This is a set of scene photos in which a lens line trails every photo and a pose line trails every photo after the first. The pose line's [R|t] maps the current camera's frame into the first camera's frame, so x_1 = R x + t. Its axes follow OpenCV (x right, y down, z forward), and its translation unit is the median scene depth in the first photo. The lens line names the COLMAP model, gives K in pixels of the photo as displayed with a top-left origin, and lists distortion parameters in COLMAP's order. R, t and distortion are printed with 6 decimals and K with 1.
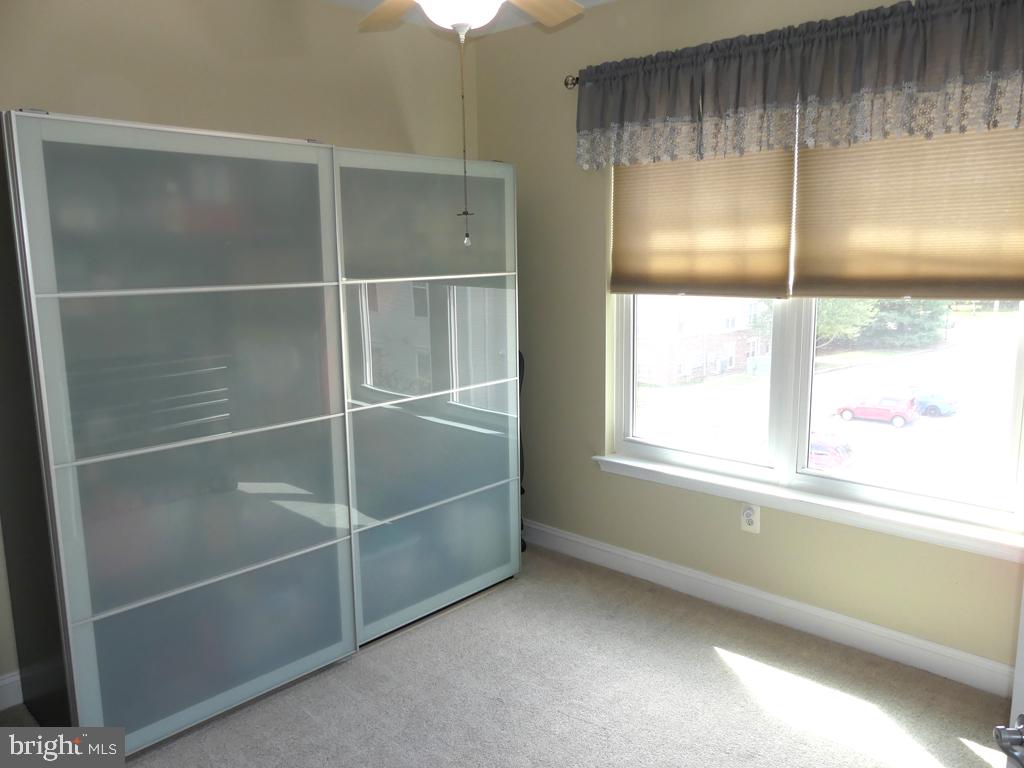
lens RADIAL K [[769.6, 0, 512.0], [0, 769.6, 384.0], [0, 0, 1]] dist [-0.003281, 0.010729]
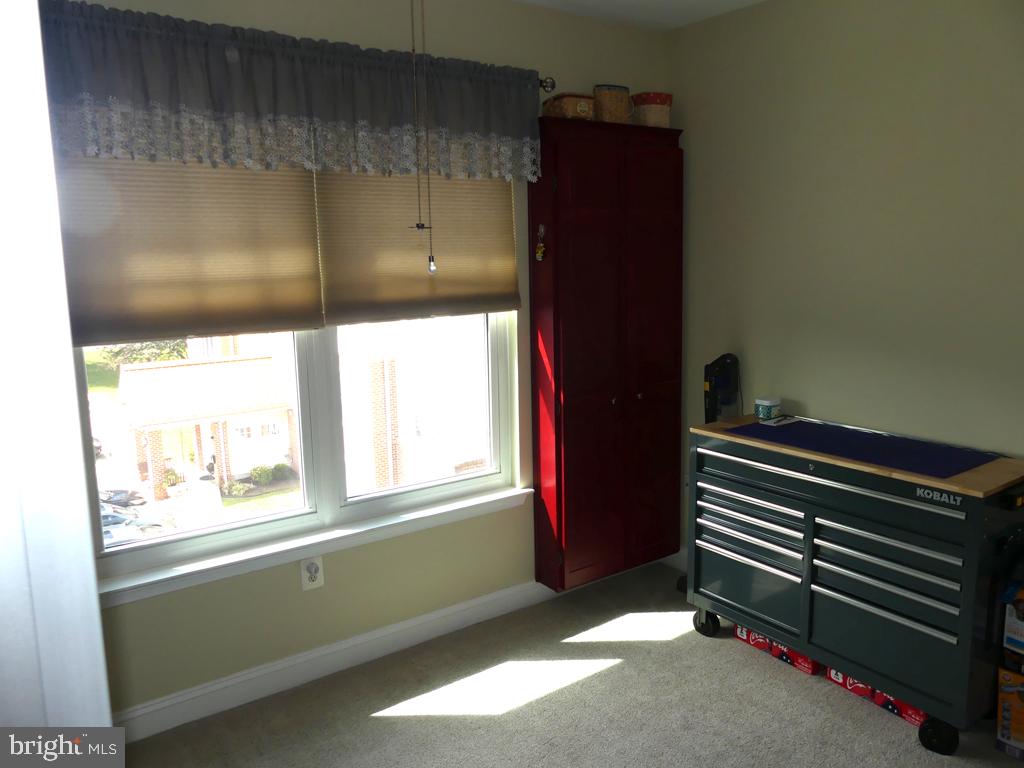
lens RADIAL K [[769.6, 0, 512.0], [0, 769.6, 384.0], [0, 0, 1]] dist [-0.003281, 0.010729]
pose [[0.209816, -0.153252, 0.965656, -0.525883], [0.188928, 0.975381, 0.113746, -0.110394], [-0.959314, 0.158574, 0.233604, 0.585035]]
